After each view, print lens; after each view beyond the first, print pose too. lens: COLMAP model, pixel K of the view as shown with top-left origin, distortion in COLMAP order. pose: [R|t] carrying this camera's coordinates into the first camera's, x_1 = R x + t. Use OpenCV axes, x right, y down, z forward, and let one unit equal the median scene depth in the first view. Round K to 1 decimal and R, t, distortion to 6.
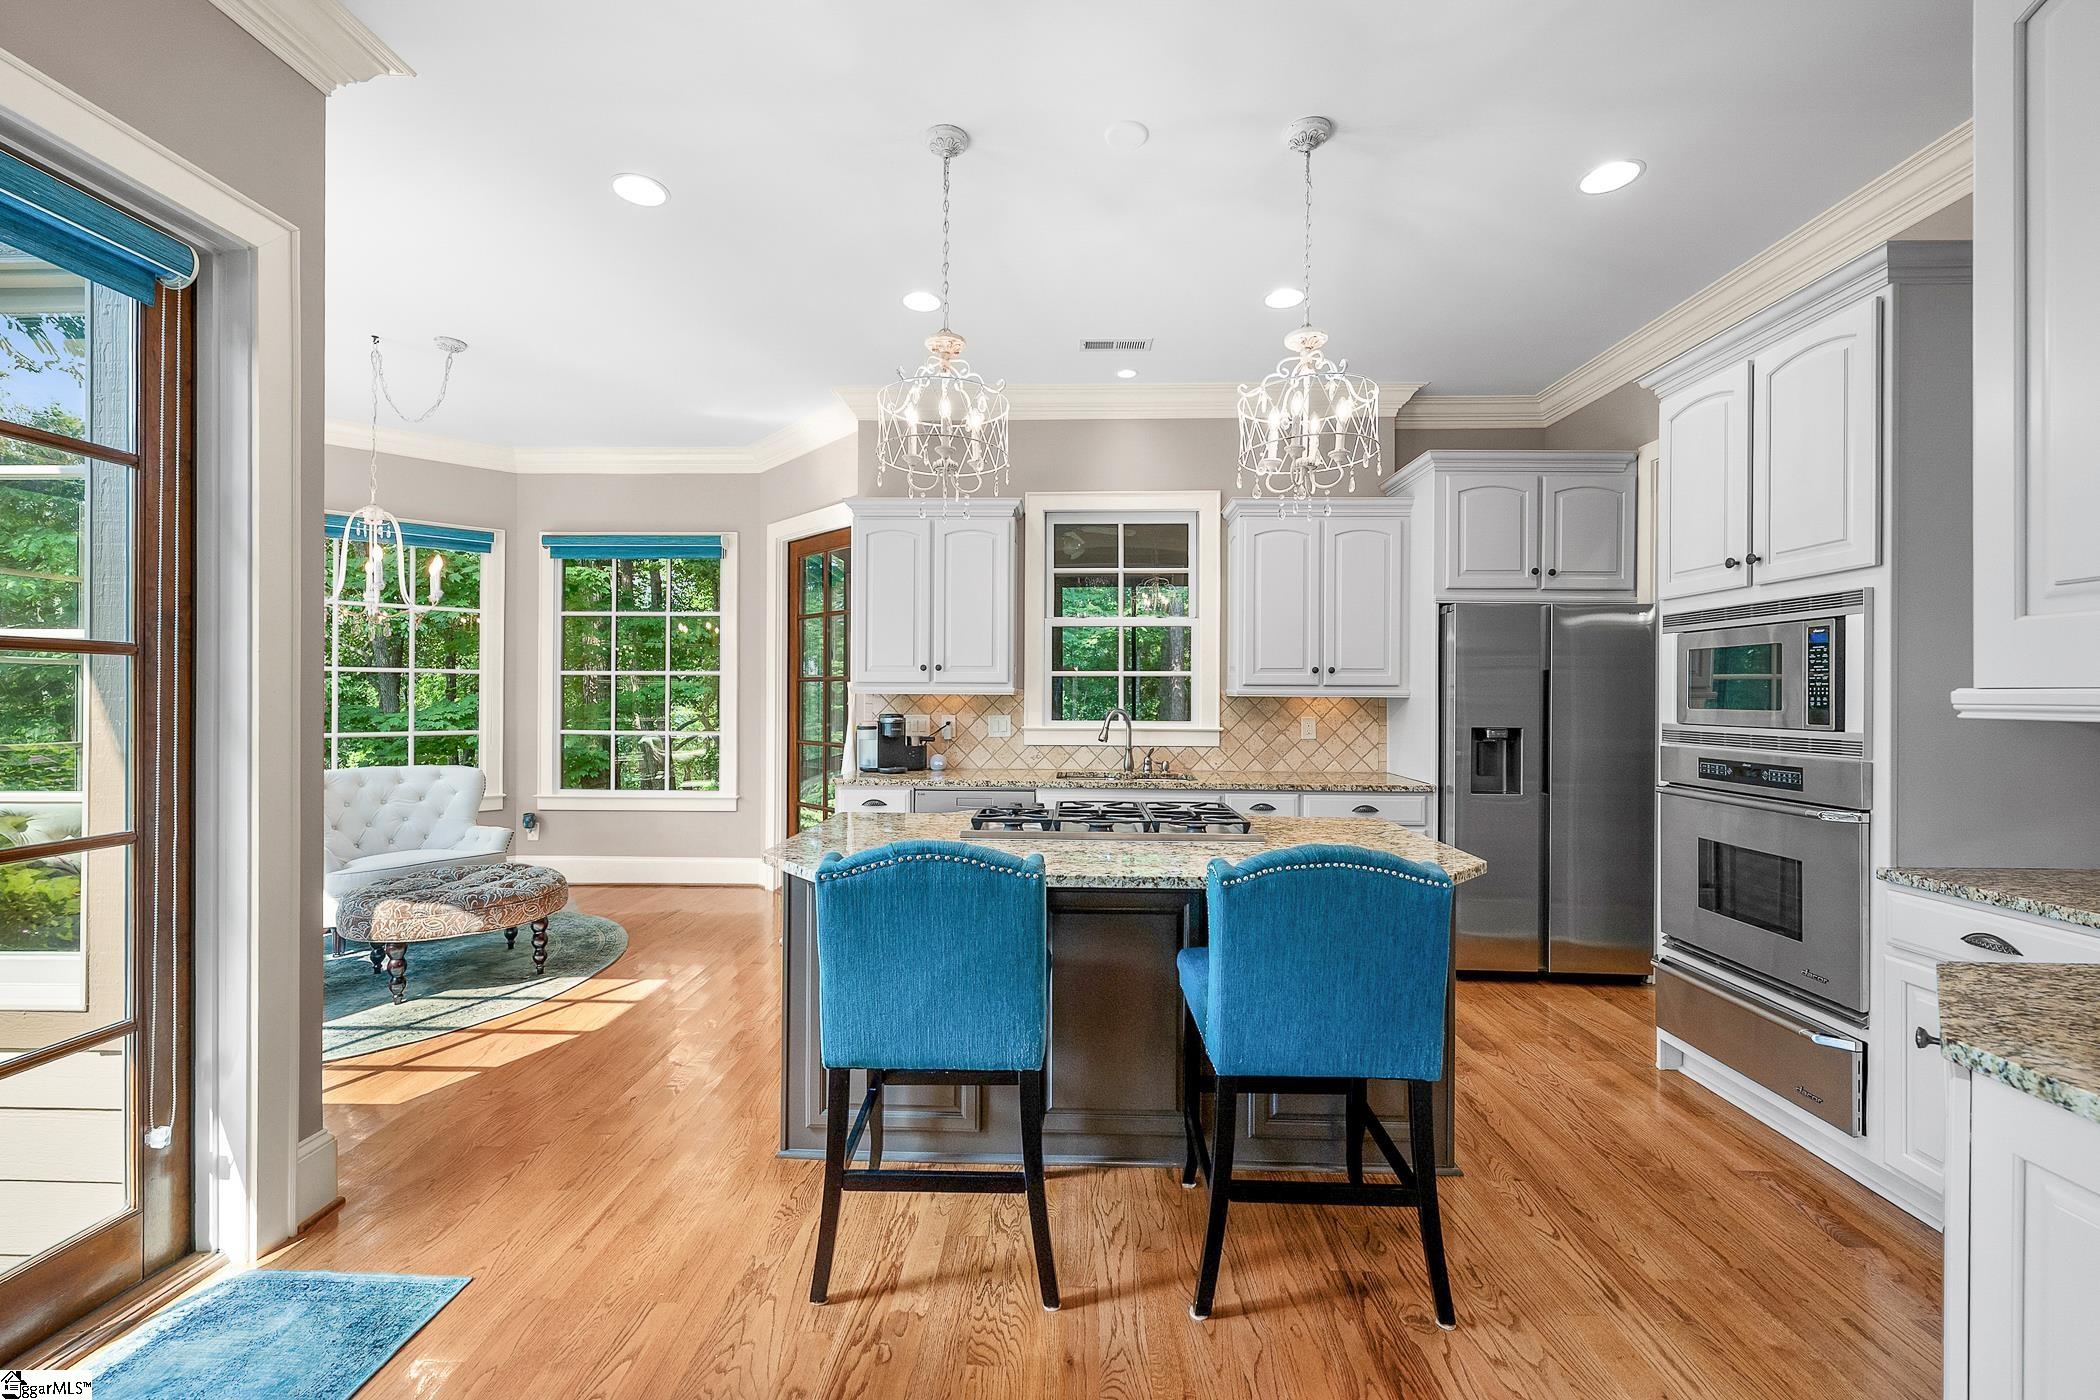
lens RADIAL K [[833.9, 0, 1027.4], [0, 833.9, 700.4], [0, 0, 1]] dist [-0.000547, -0.000175]
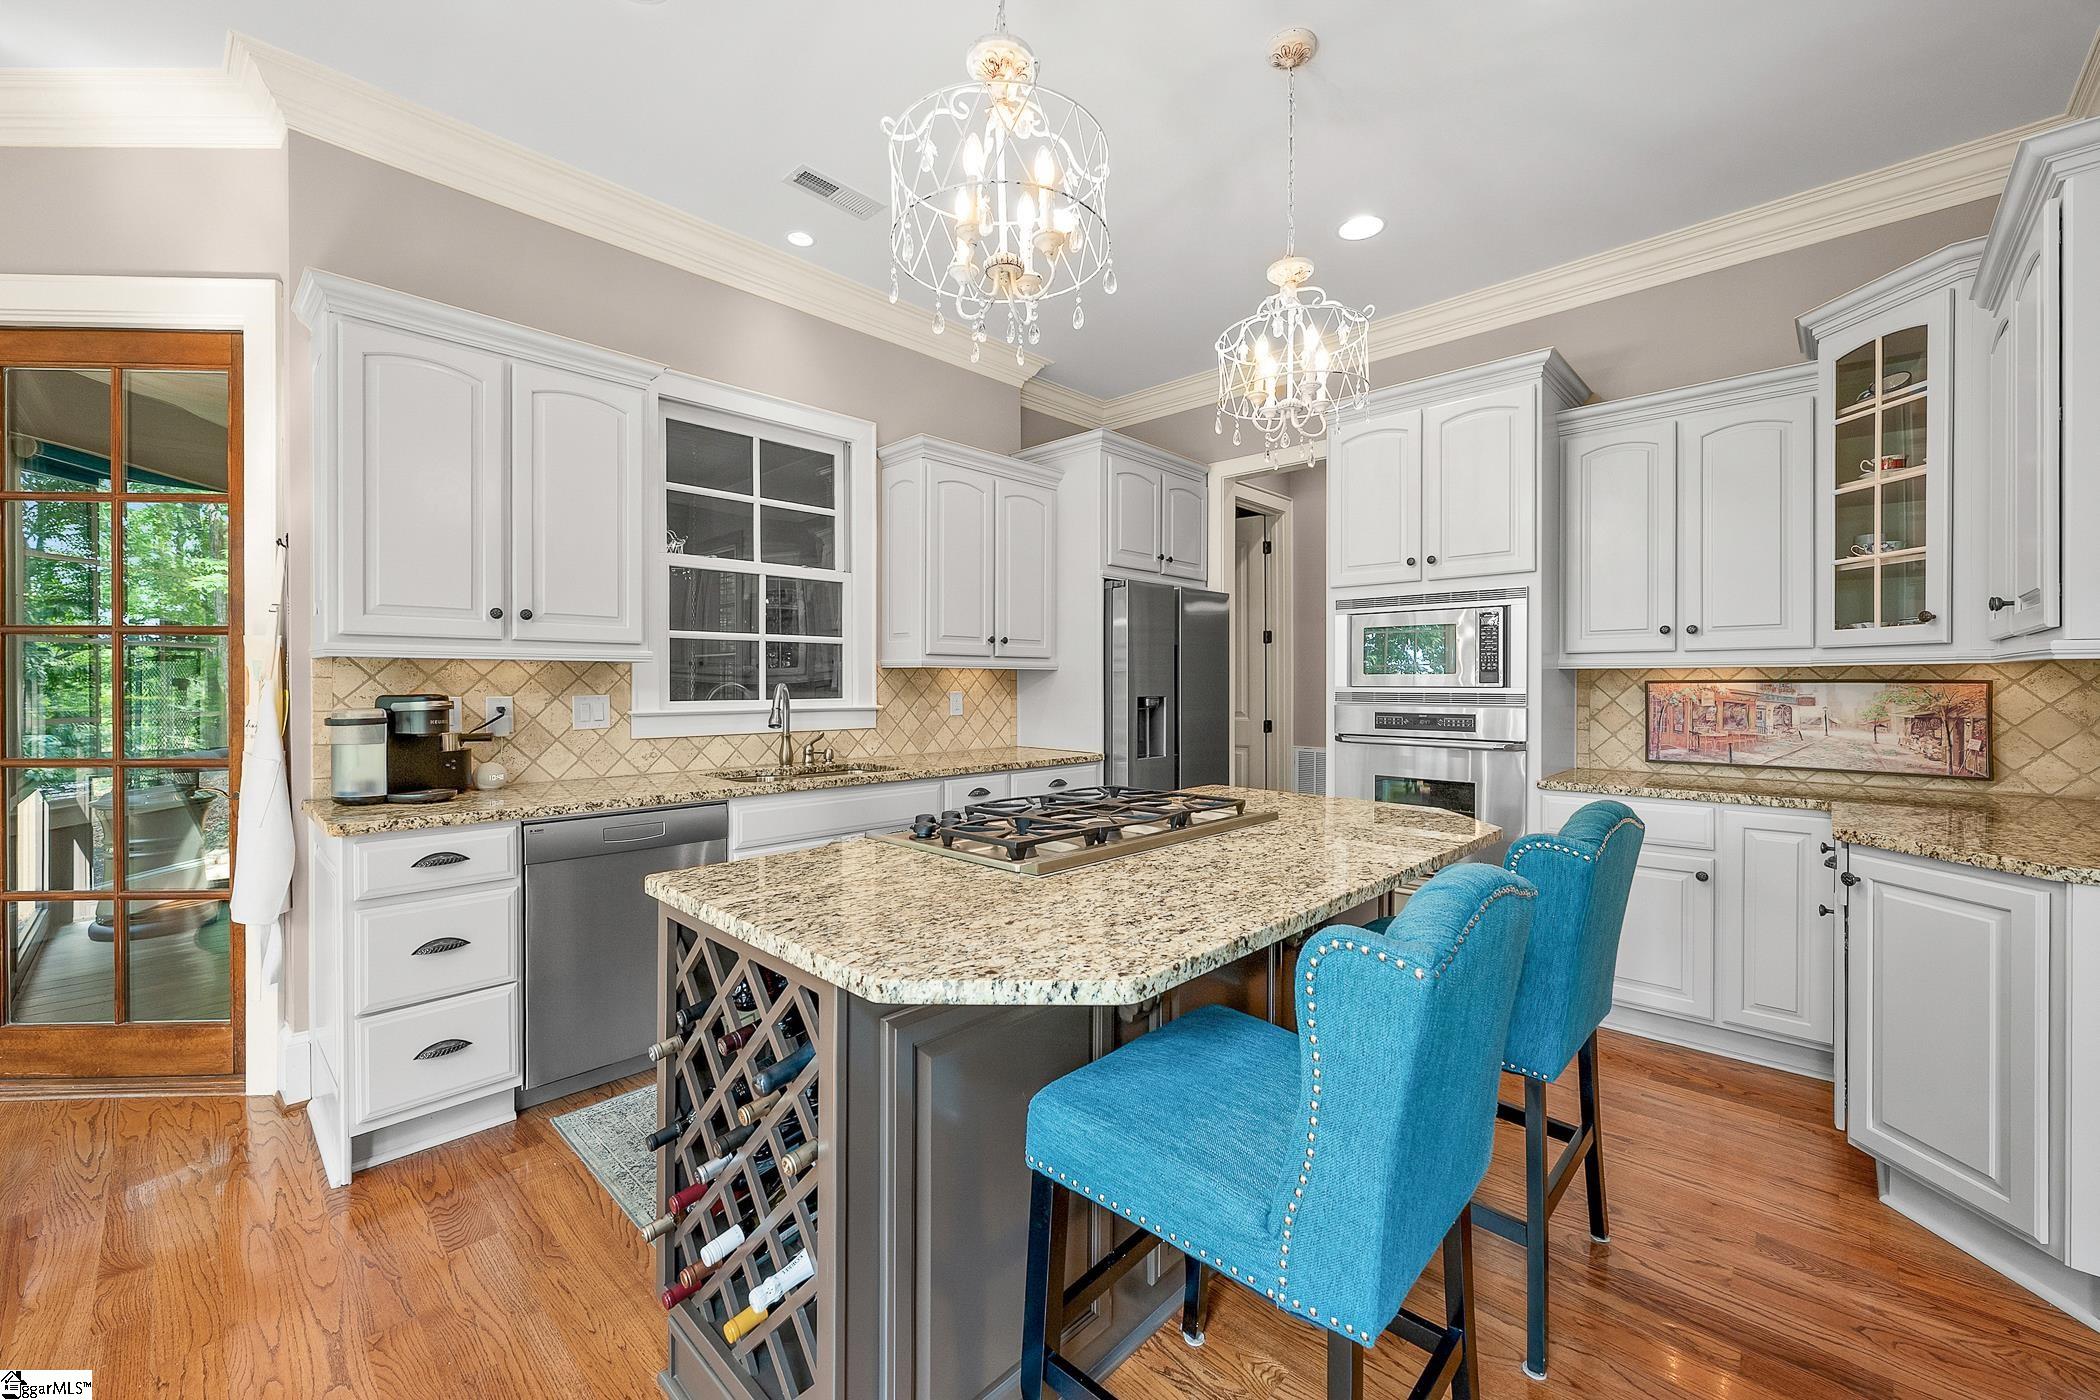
lens RADIAL K [[833.9, 0, 1058.4], [0, 833.9, 689.0], [0, 0, 1]] dist [-0.000547, -0.000175]
pose [[0.666521, -0.011026, 0.745405, -0.277453], [0.007832, 0.999939, 0.007788, 0.011167], [-0.745445, 0.000647, 0.666567, 0.304318]]
